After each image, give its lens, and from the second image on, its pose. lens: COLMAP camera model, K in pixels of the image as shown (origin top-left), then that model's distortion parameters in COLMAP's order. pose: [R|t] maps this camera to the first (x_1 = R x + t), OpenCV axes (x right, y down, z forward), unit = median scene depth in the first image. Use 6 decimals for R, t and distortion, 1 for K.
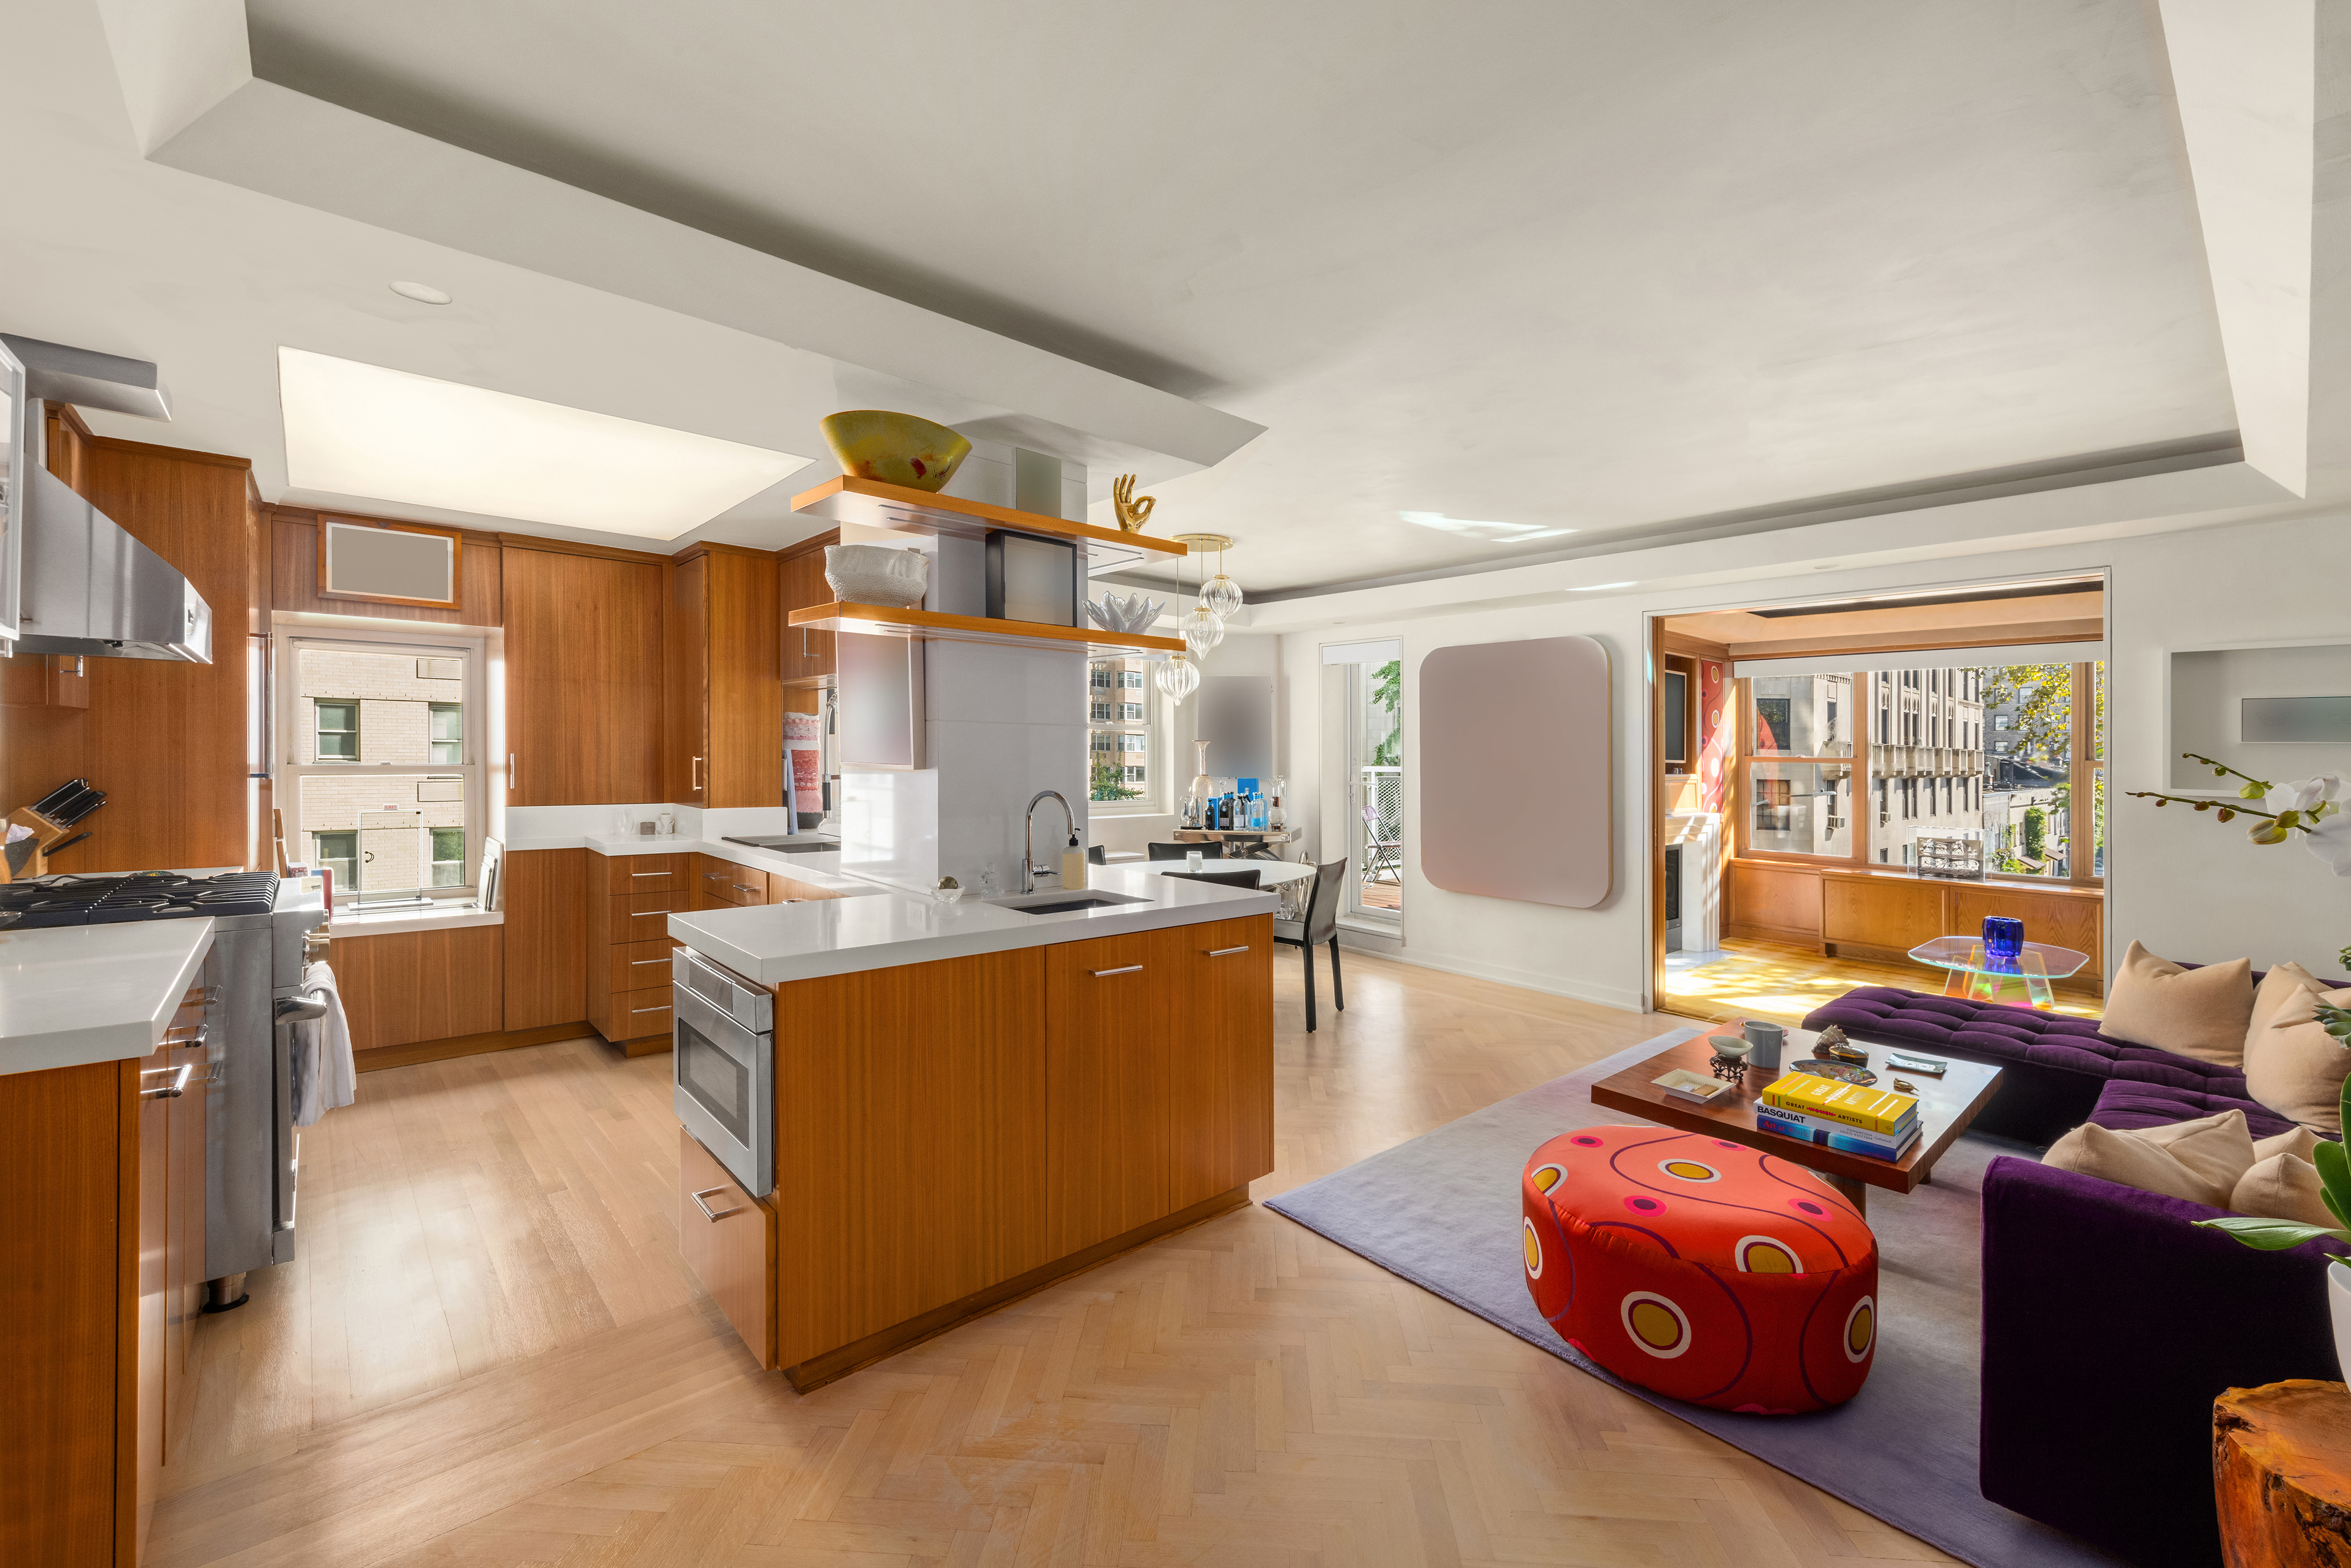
lens RADIAL K [[1030.6, 0, 1146.1], [0, 1030.6, 744.1], [0, 0, 1]] dist [0.010831, -0.000609]
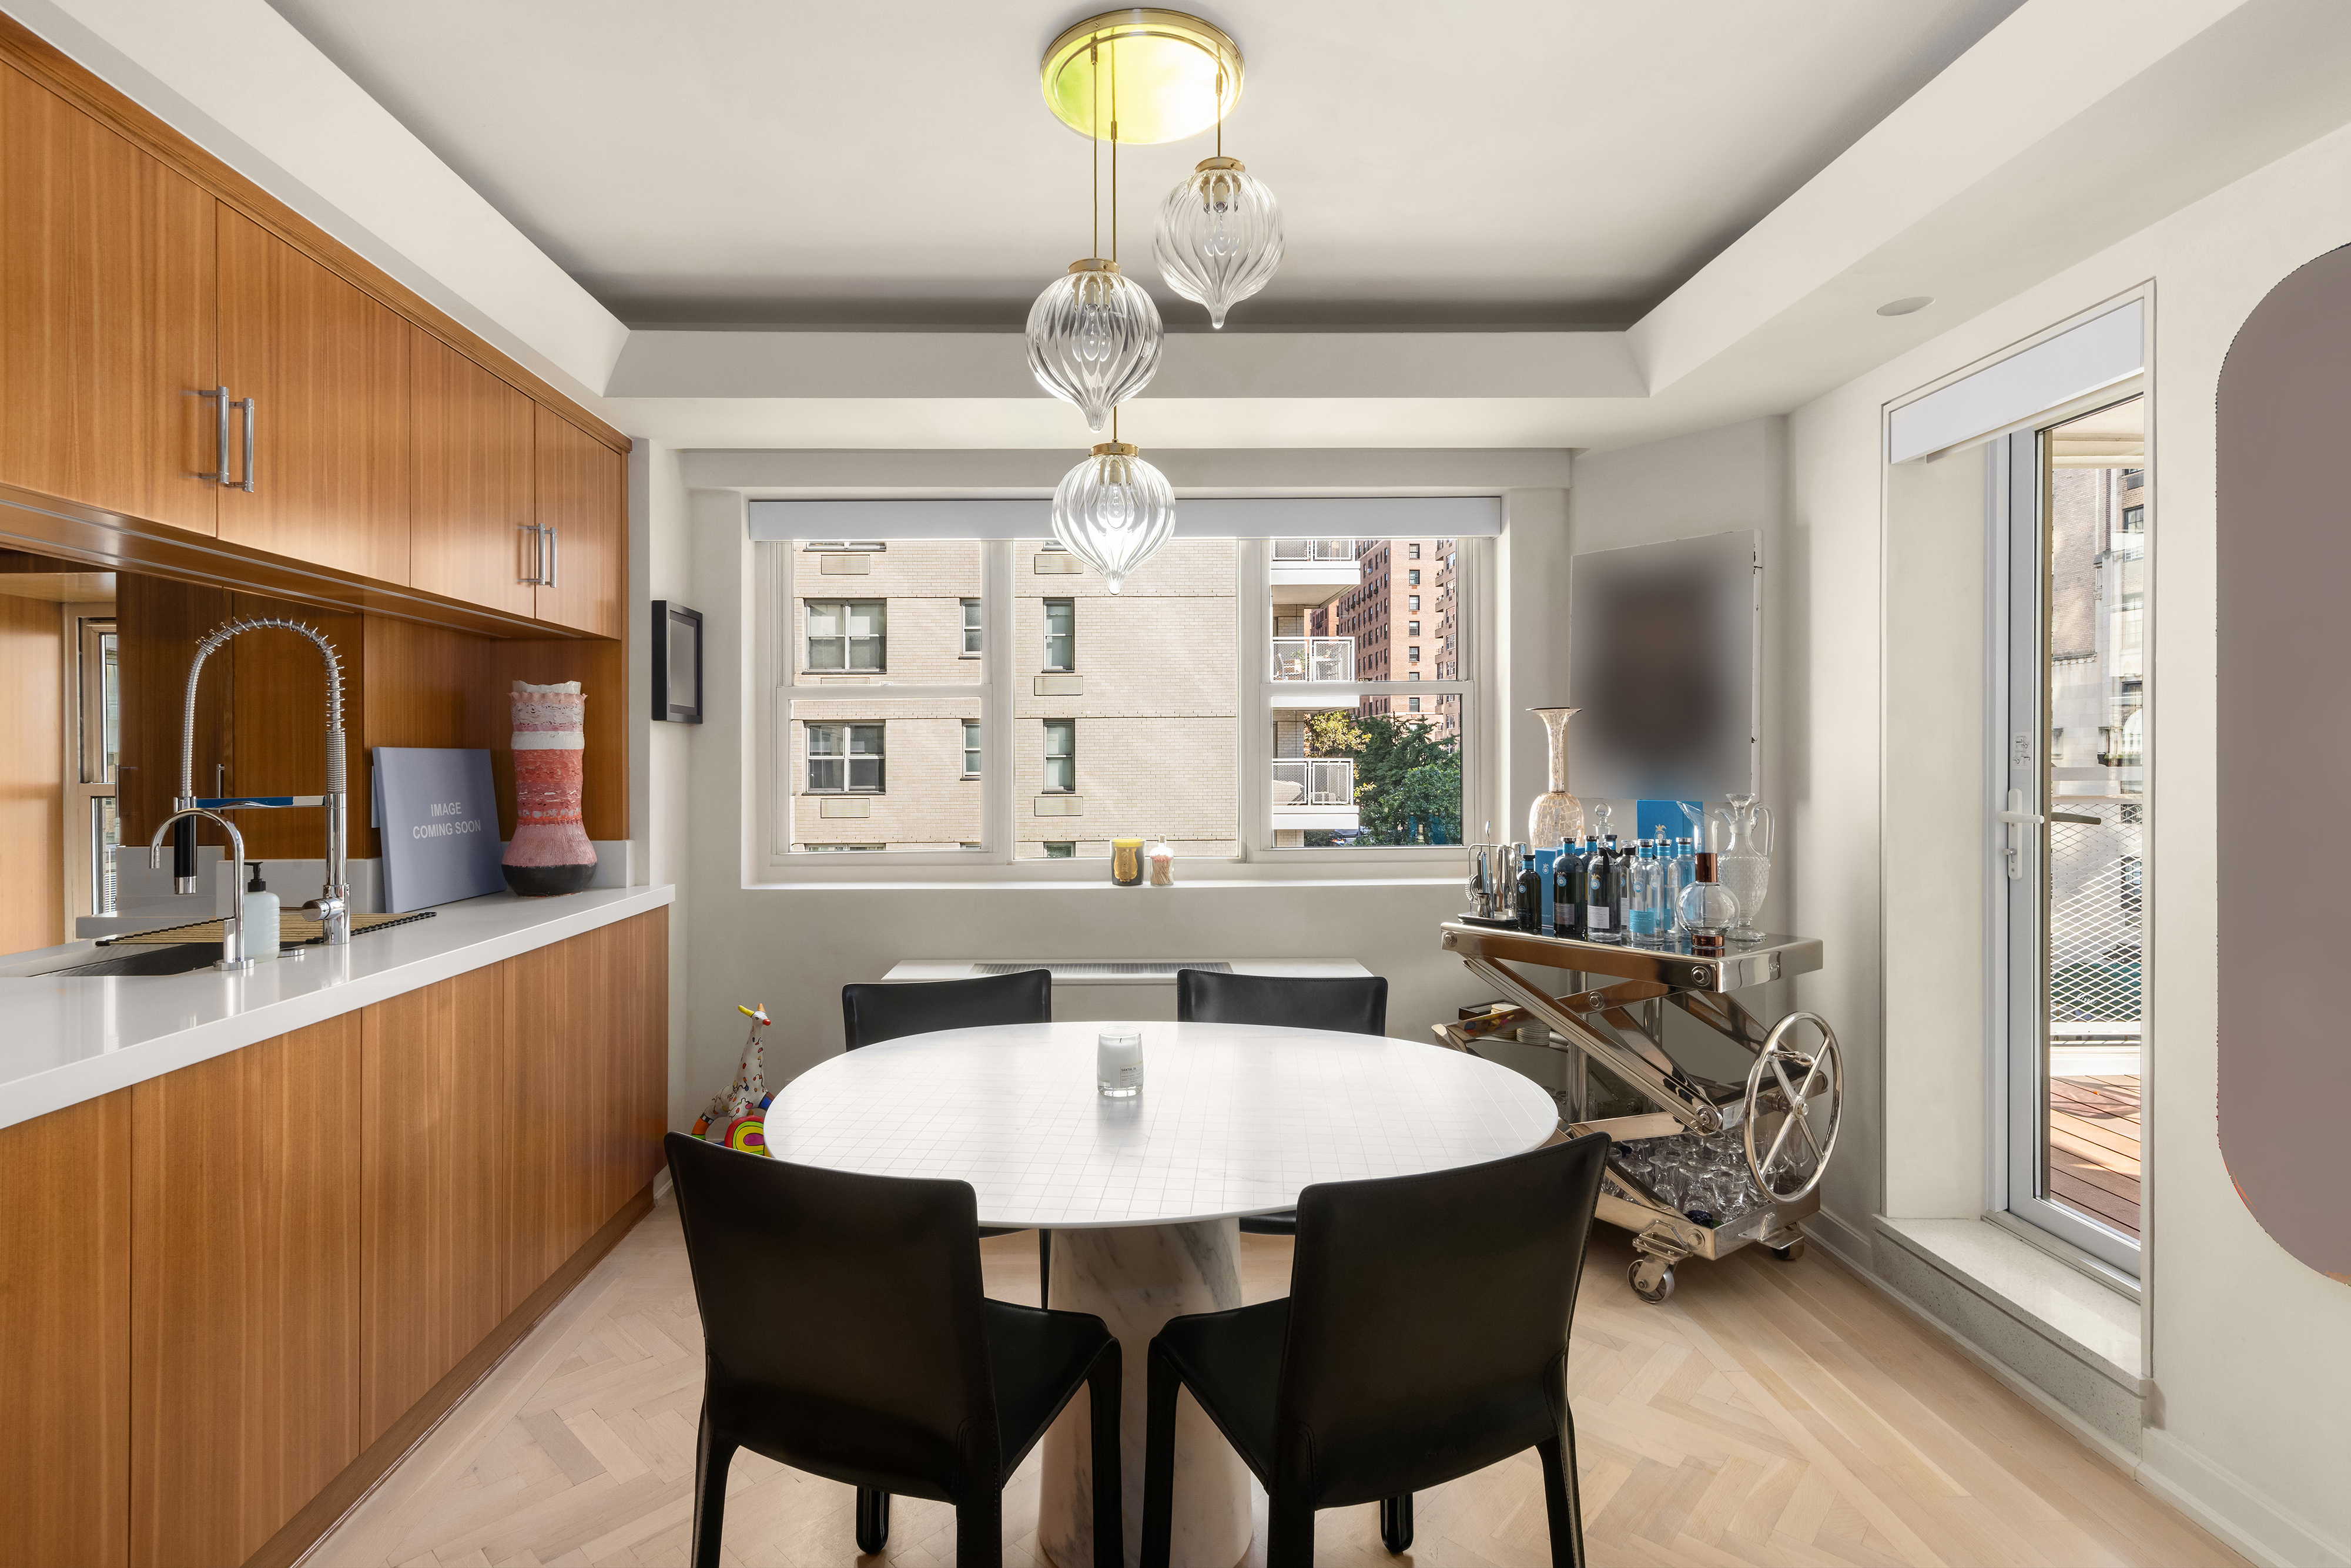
lens RADIAL K [[1104.4, 0, 1166.9], [0, 1104.4, 769.4], [0, 0, 1]] dist [-0.003037, 0.000725]
pose [[0.771842, -0.014407, -0.635651, 0.216254], [0.022214, 0.999744, 0.004315, 0.015879], [0.635426, -0.017451, 0.771965, 0.568931]]
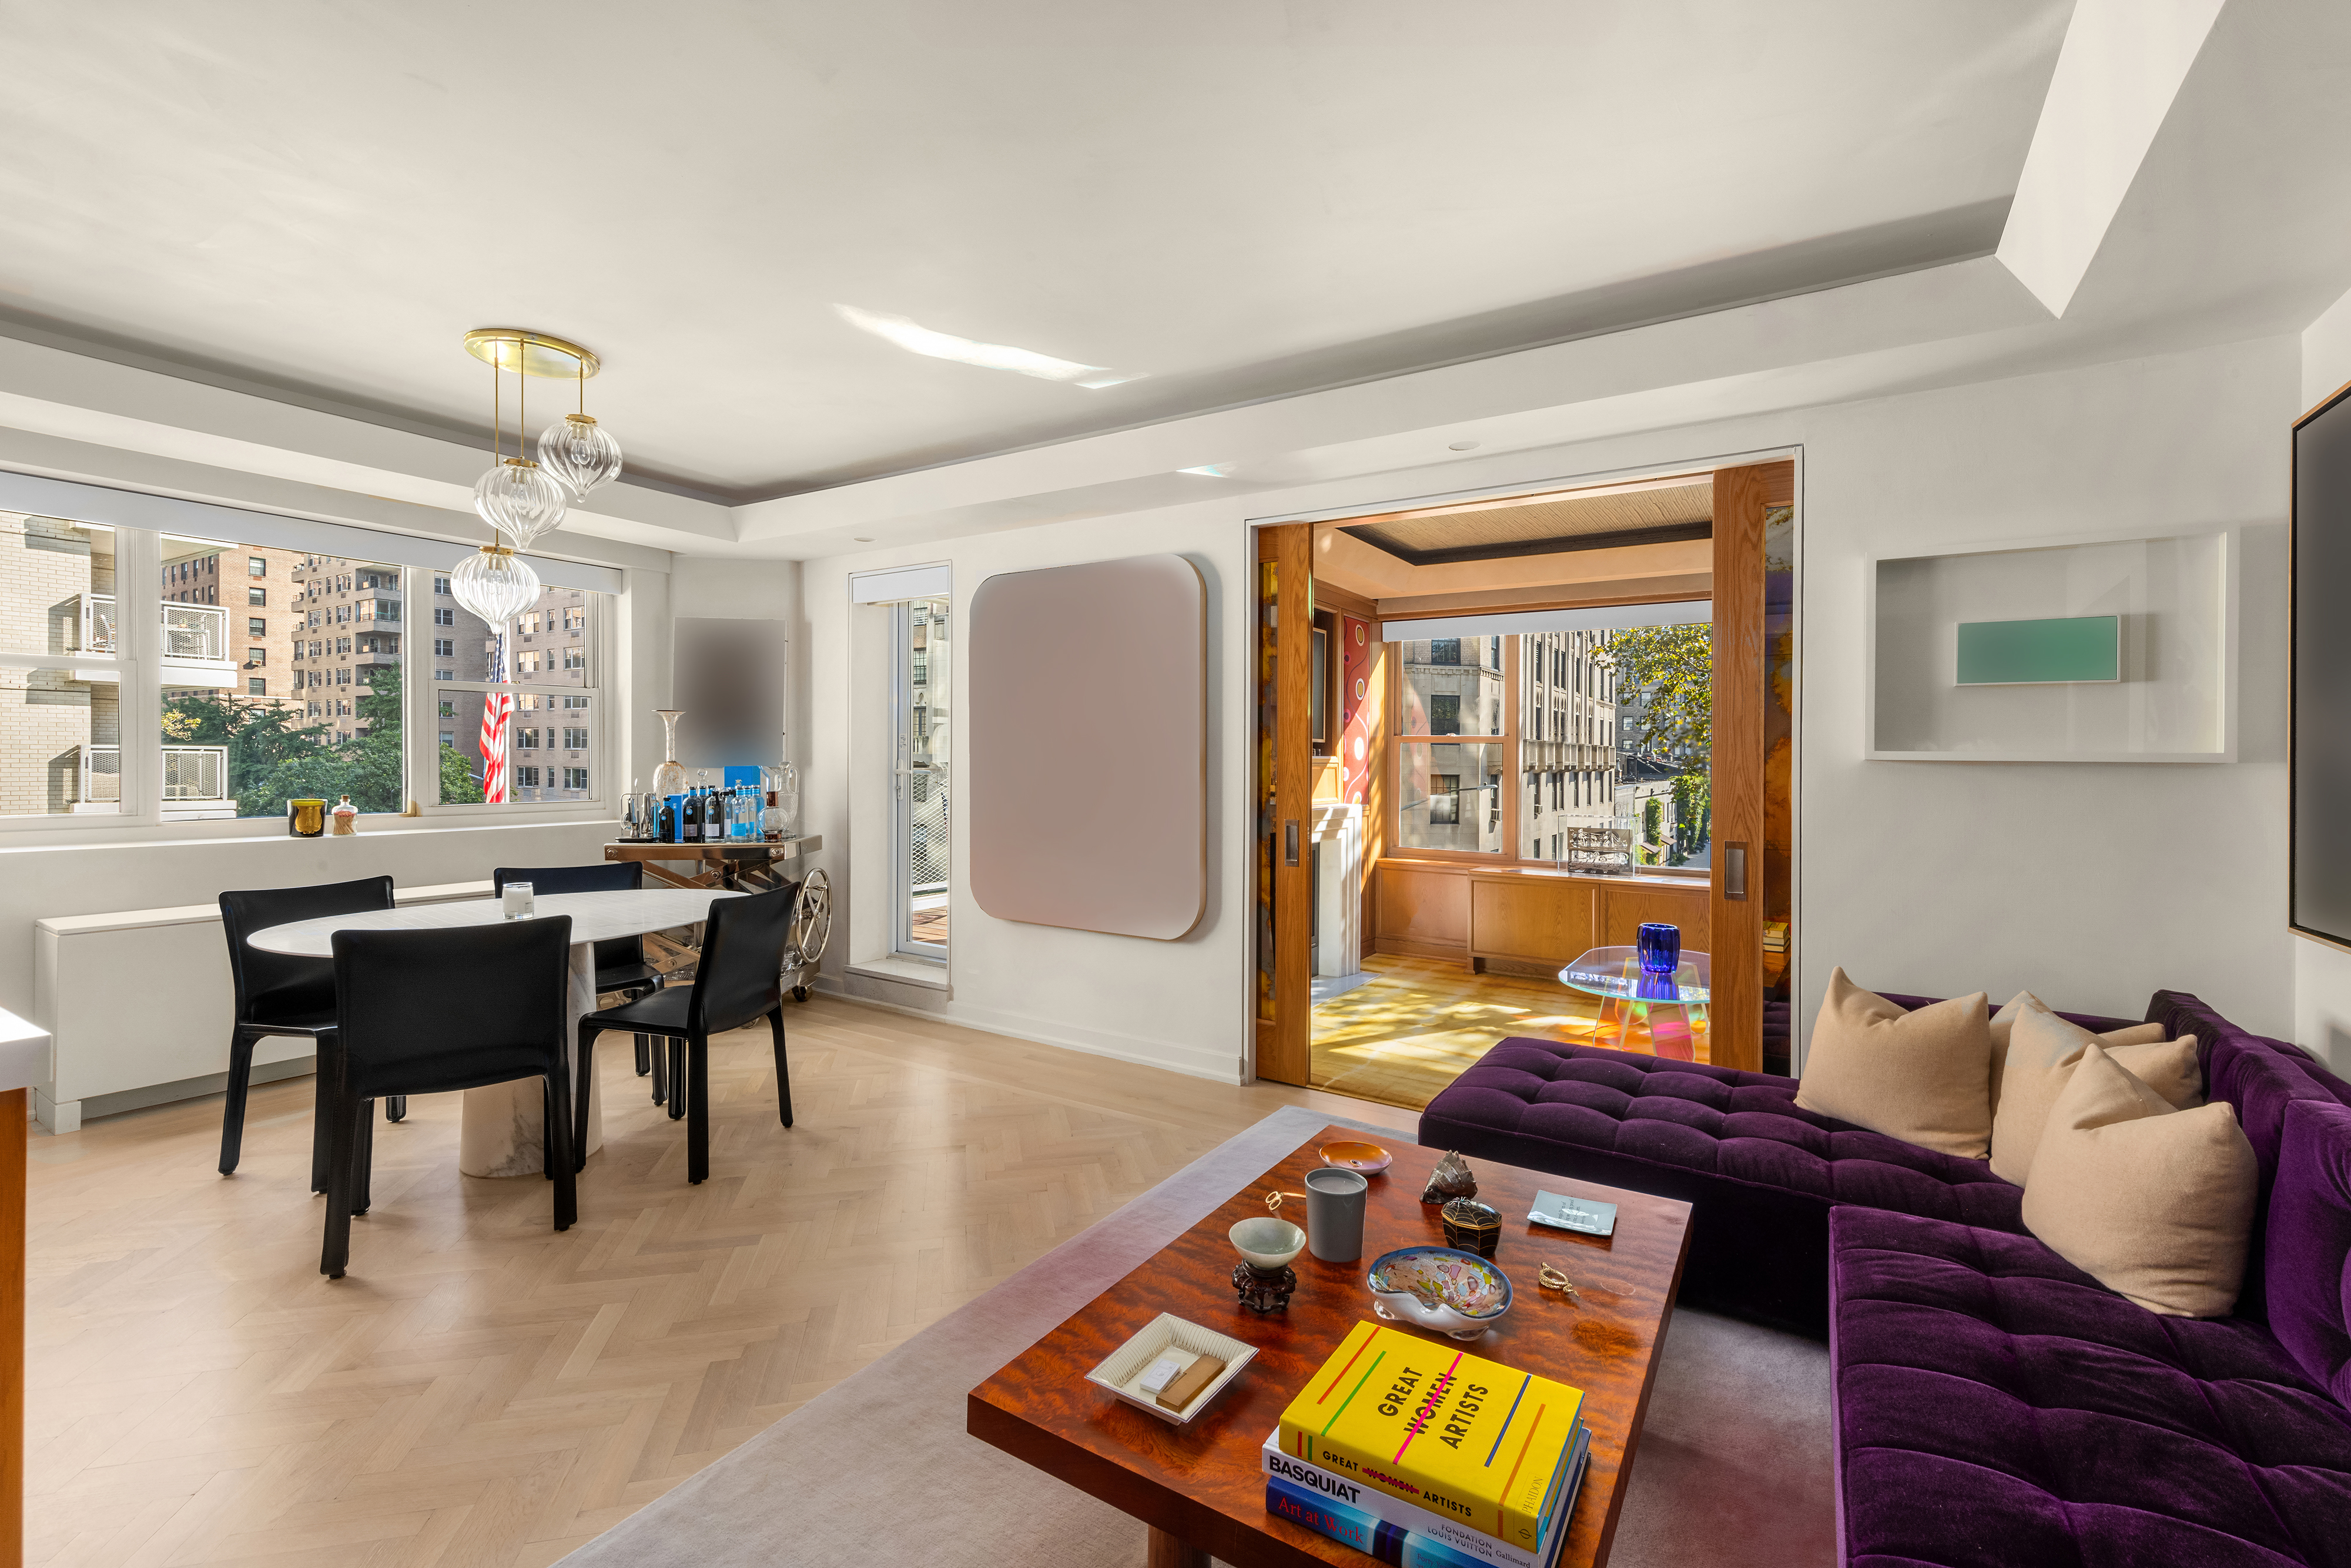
lens RADIAL K [[1030.6, 0, 1183.4], [0, 1030.6, 776.9], [0, 0, 1]] dist [0.010831, -0.000609]
pose [[0.958982, -0.010590, 0.283268, 0.186581], [0.003203, 0.999643, 0.026529, 0.023127], [-0.283448, -0.024534, 0.958674, 0.257669]]
